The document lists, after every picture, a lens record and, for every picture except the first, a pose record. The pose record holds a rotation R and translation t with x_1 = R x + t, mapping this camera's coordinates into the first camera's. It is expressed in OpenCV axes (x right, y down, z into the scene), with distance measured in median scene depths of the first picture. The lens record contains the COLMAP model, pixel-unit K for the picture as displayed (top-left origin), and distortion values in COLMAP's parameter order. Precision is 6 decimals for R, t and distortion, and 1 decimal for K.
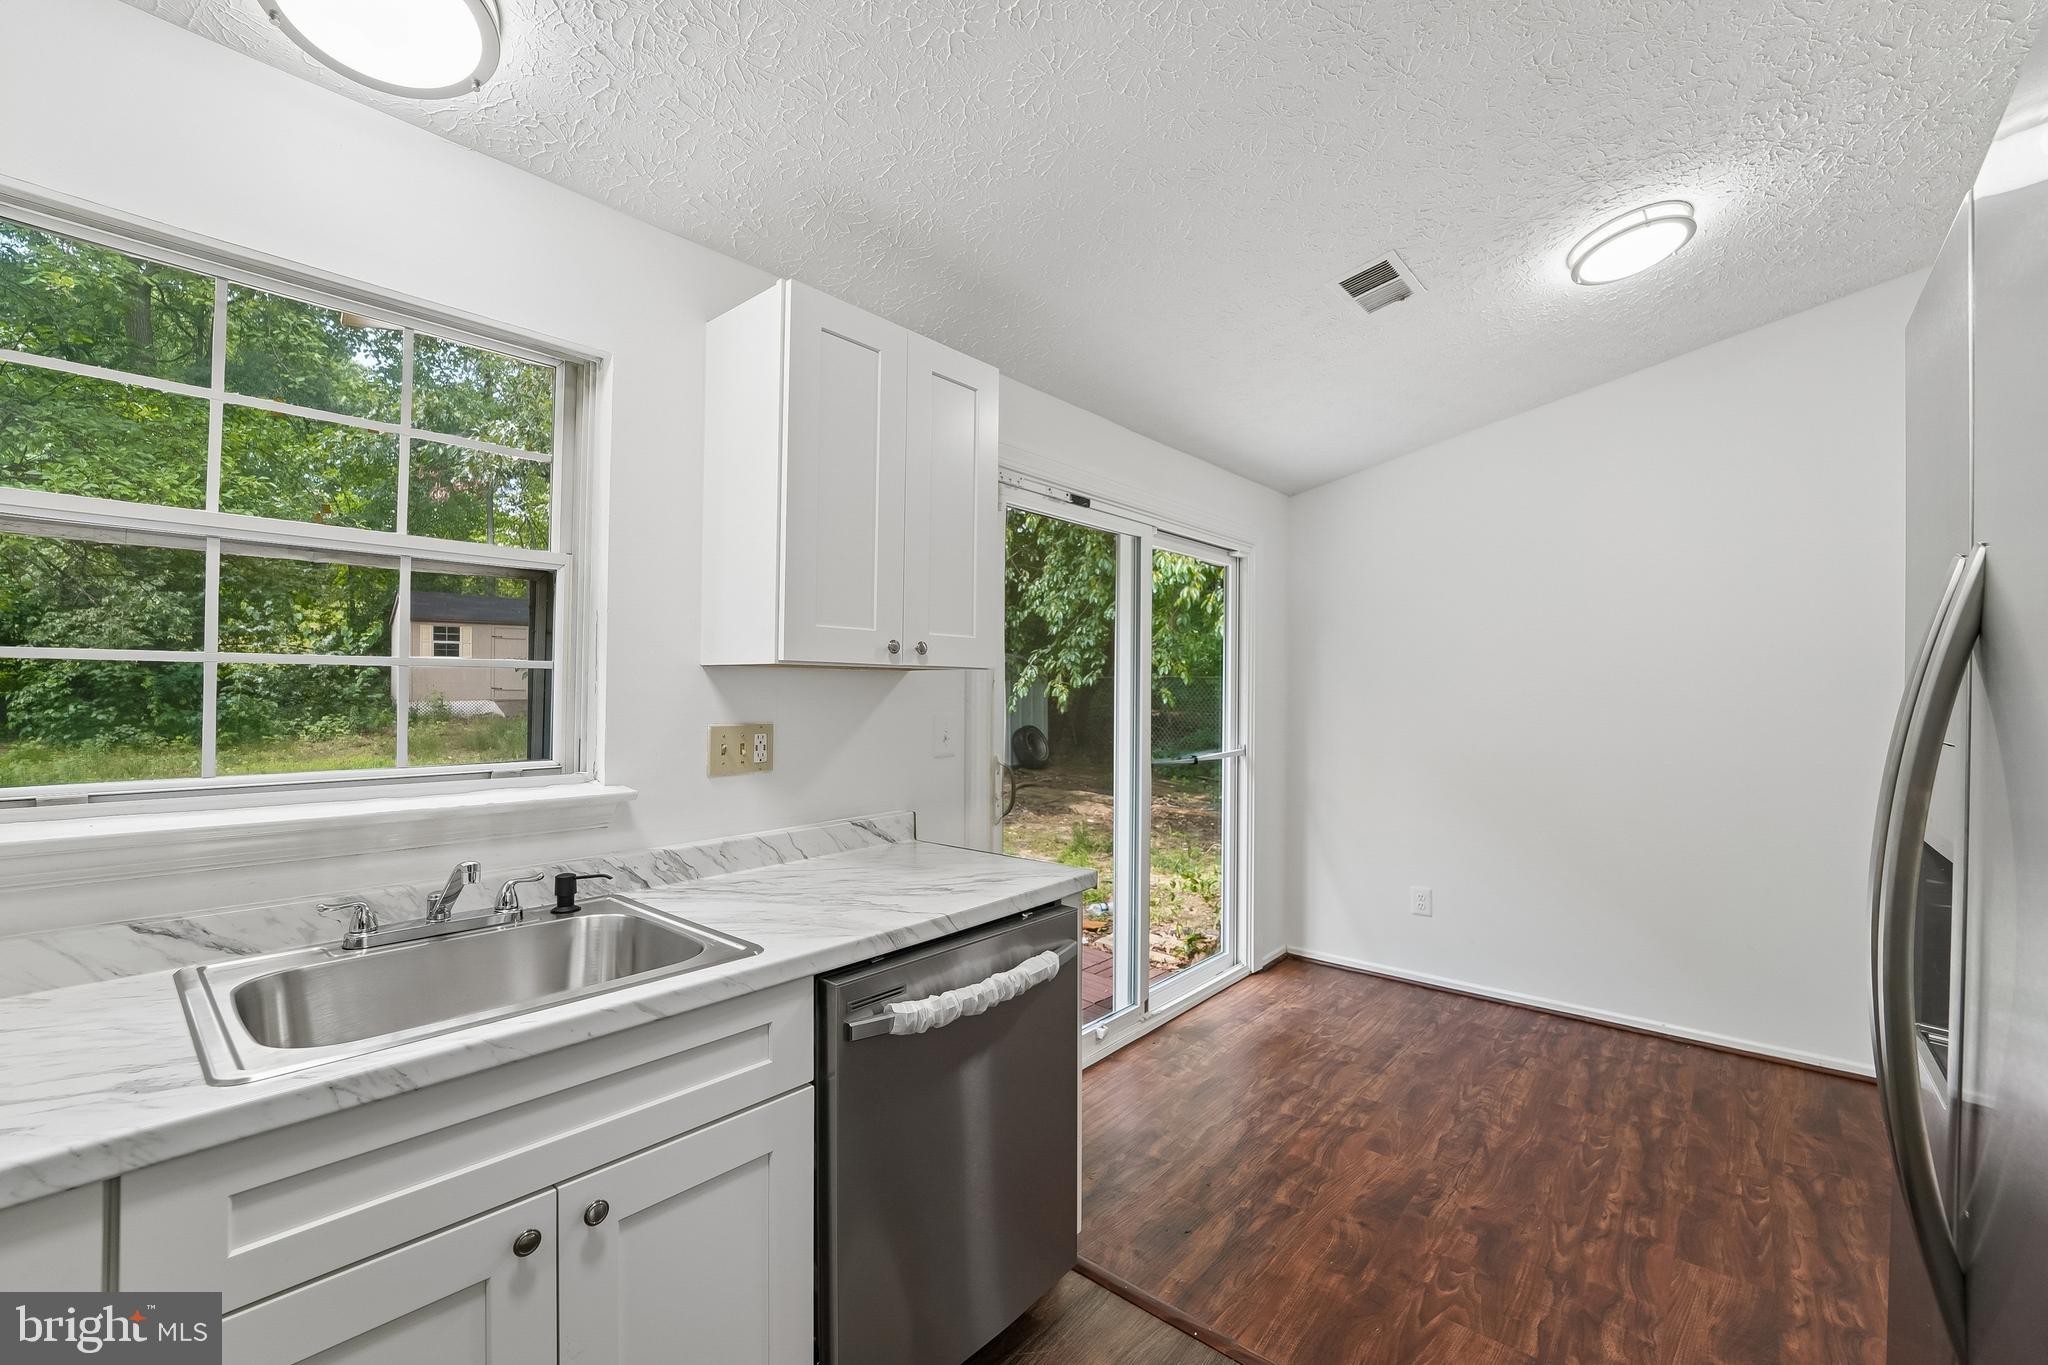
lens RADIAL K [[839.6, 0, 1029.2], [0, 839.6, 683.3], [0, 0, 1]] dist [-0.015091, 0.000782]
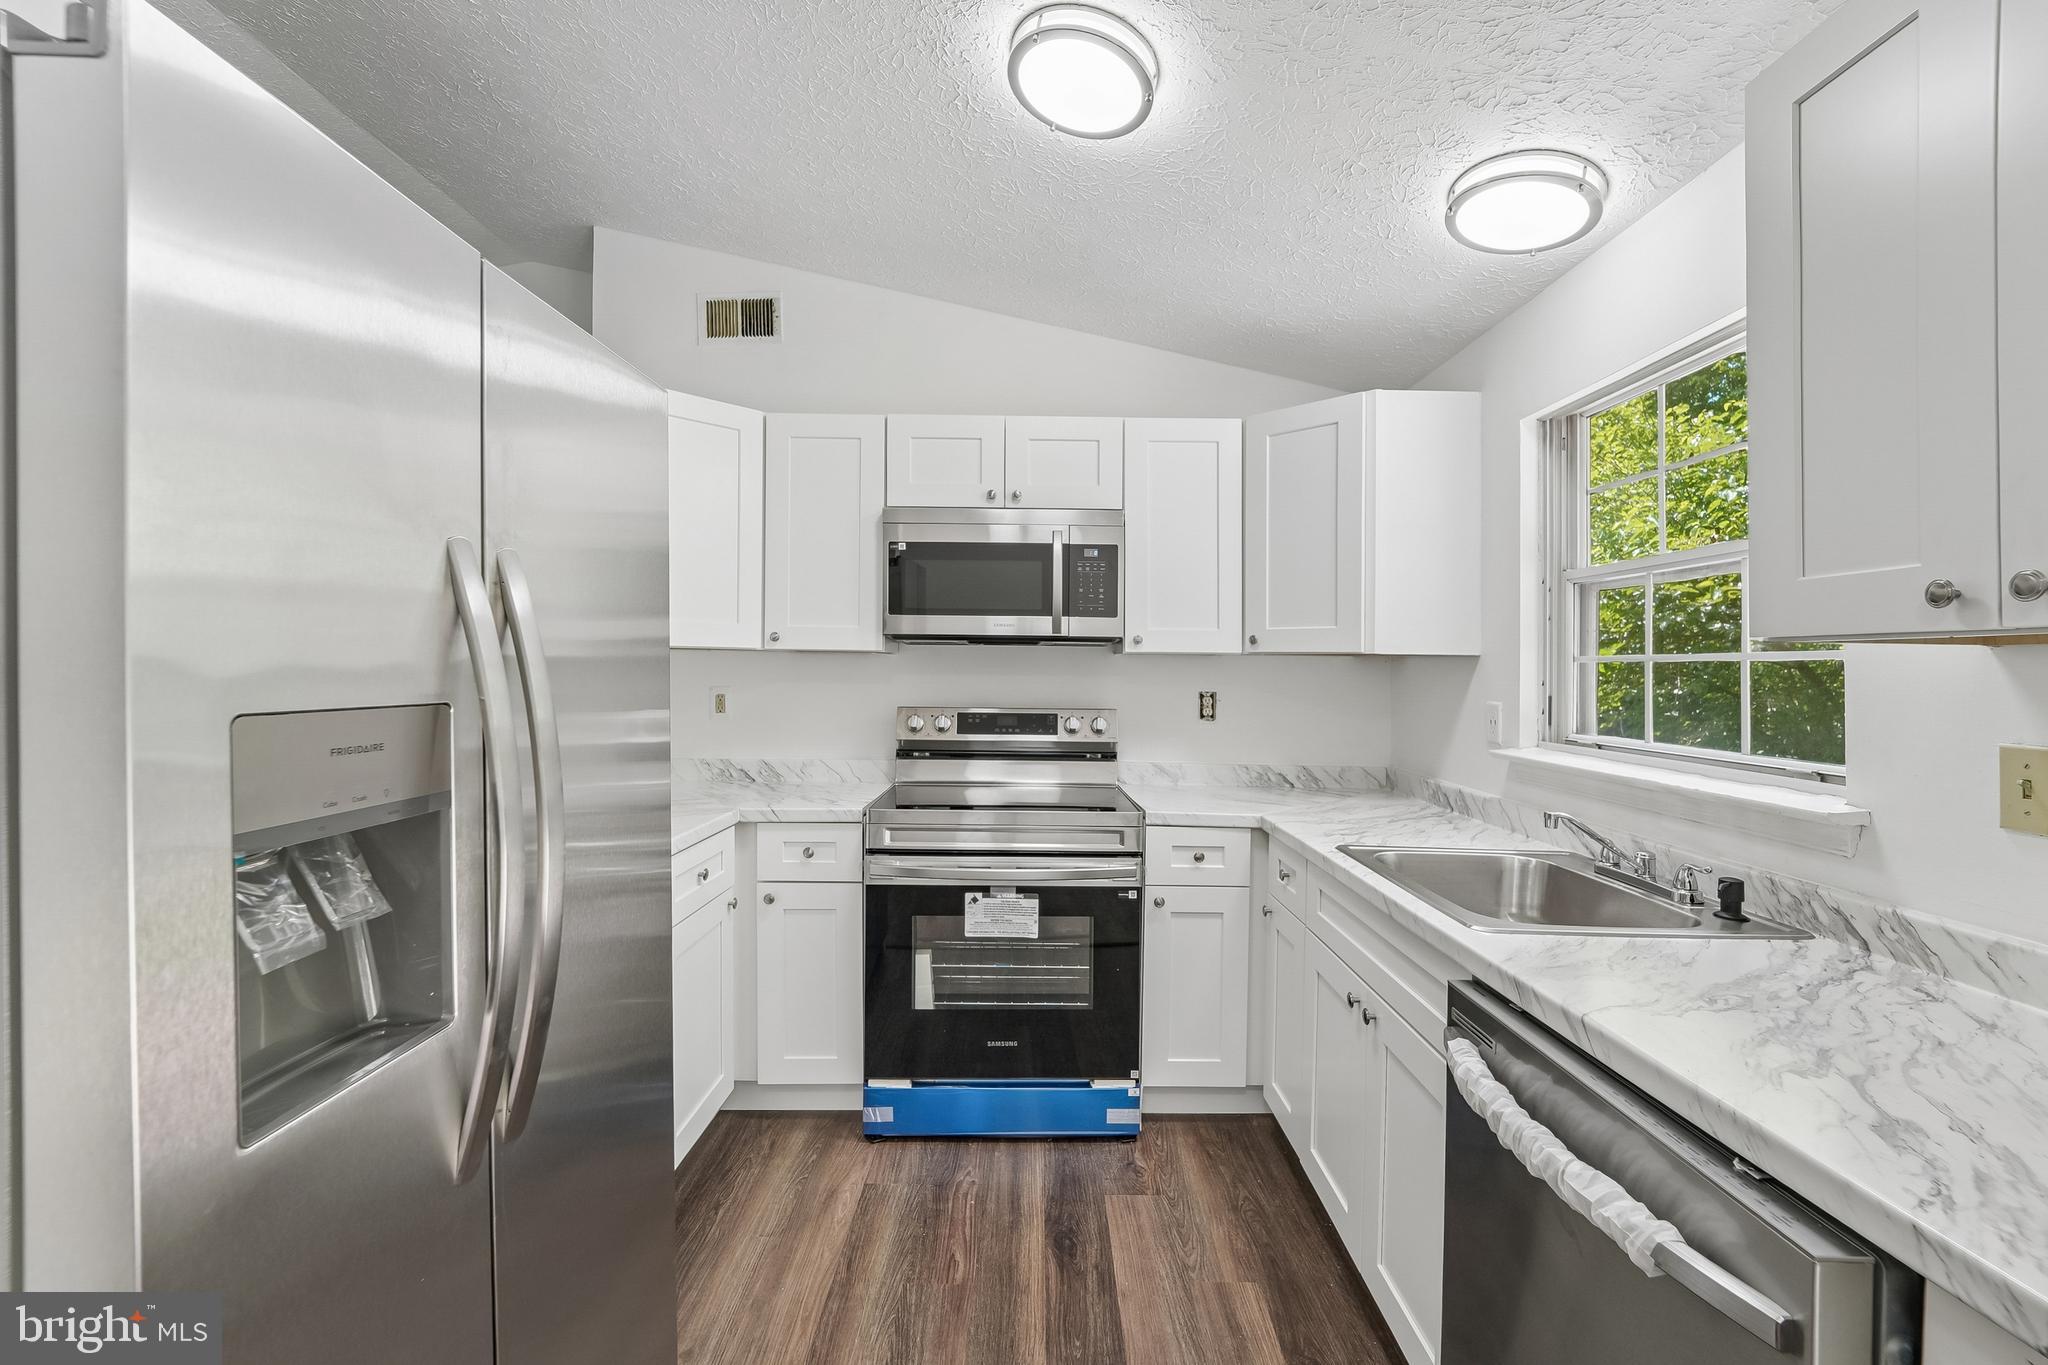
lens RADIAL K [[839.6, 0, 1044.4], [0, 839.6, 669.9], [0, 0, 1]] dist [-0.015091, 0.000782]
pose [[-0.750721, -0.017808, -0.660380, 0.549815], [-0.012626, 0.999841, -0.012608, 0.014387], [0.660499, -0.001127, -0.750826, 1.025526]]
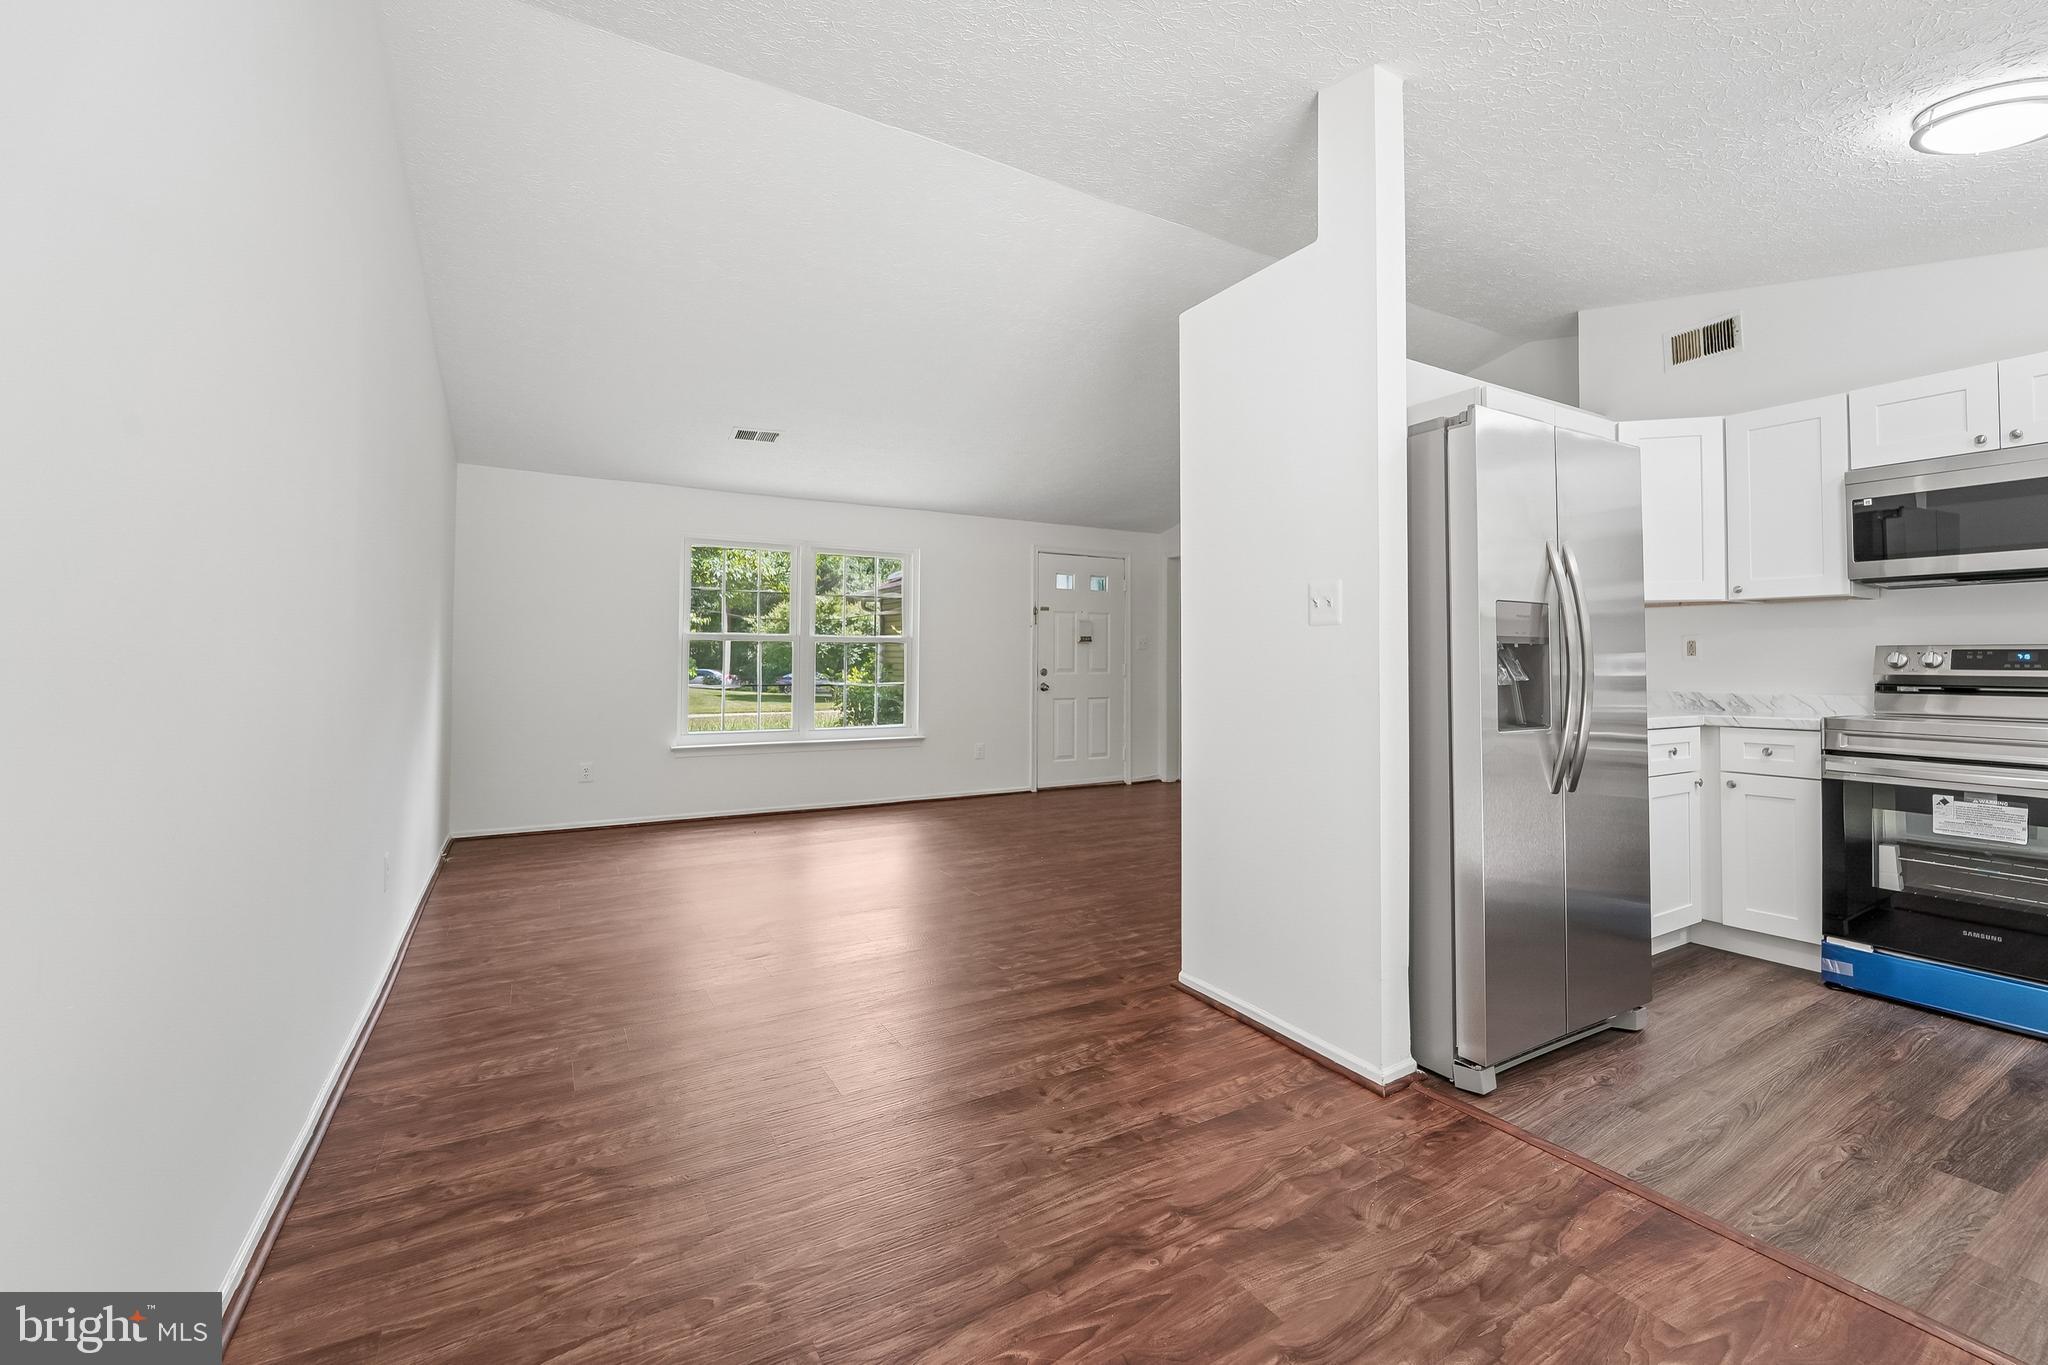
lens RADIAL K [[839.6, 0, 1039.5], [0, 839.6, 653.5], [0, 0, 1]] dist [-0.015091, 0.000782]
pose [[-0.945909, -0.011062, 0.324243, 0.815498], [-0.016490, 0.999766, -0.013997, 0.143229], [-0.324013, -0.018587, -0.945870, 1.896355]]
